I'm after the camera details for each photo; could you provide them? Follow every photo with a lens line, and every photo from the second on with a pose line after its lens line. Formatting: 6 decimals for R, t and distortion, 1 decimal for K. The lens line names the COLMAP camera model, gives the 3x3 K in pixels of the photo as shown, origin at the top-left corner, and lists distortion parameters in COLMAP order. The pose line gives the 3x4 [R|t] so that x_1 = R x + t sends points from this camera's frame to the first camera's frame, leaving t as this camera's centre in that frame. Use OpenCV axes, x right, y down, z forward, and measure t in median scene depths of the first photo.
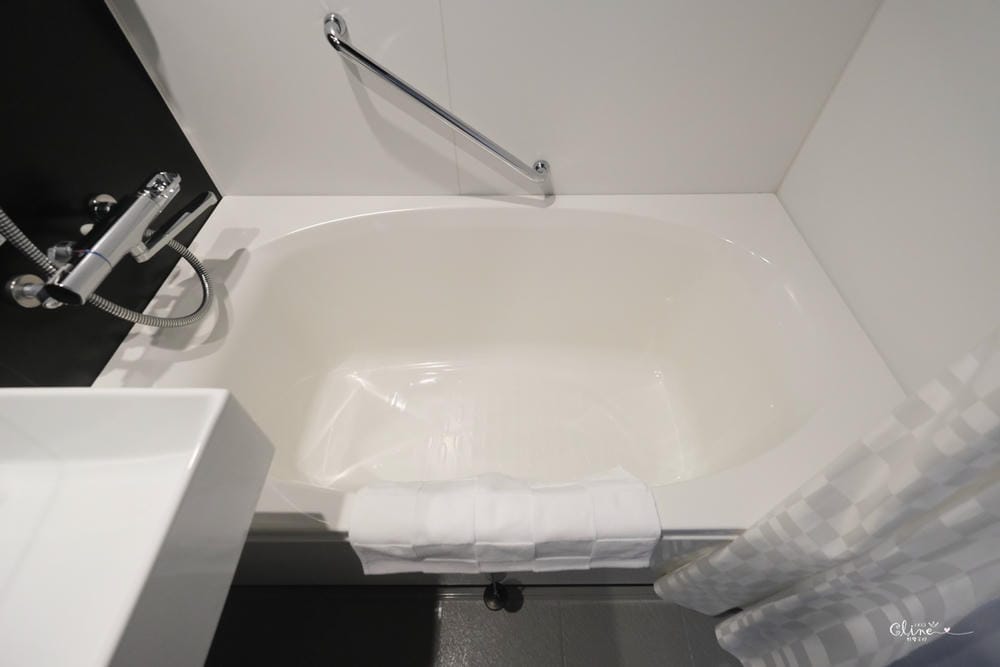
lens RADIAL K [[437.2, 0, 506.0], [0, 437.2, 322.1], [0, 0, 1]] dist [-0.002653, 0.001276]
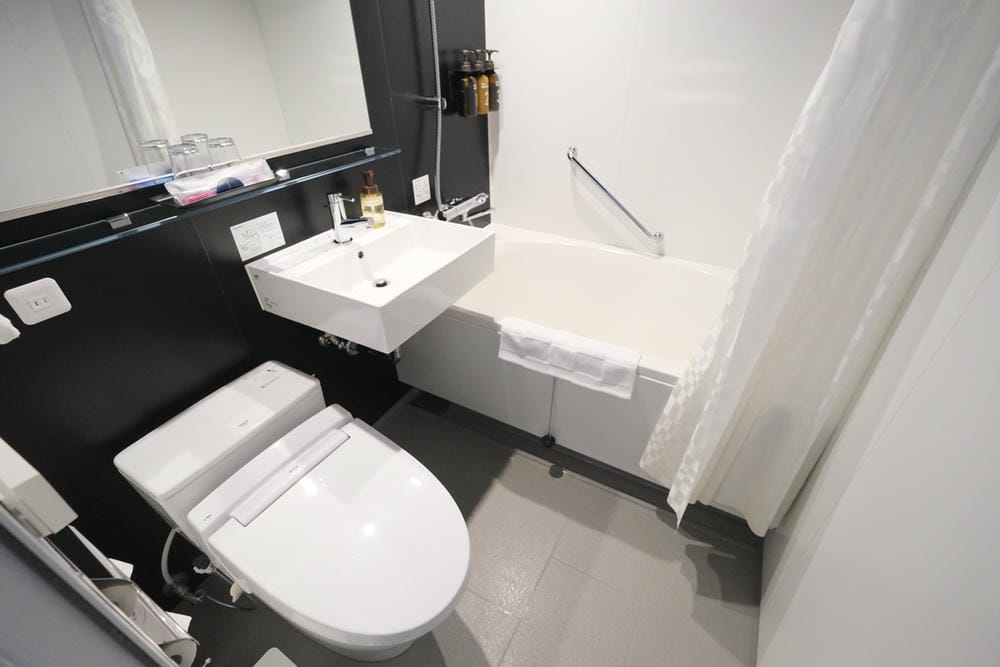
lens RADIAL K [[437.2, 0, 506.0], [0, 437.2, 322.1], [0, 0, 1]] dist [-0.002653, 0.001276]
pose [[0.876972, 0.265347, -0.400638, 0.380396], [-0.372870, 0.901667, -0.219006, 0.632253], [0.303130, 0.341448, 0.889677, -0.689421]]
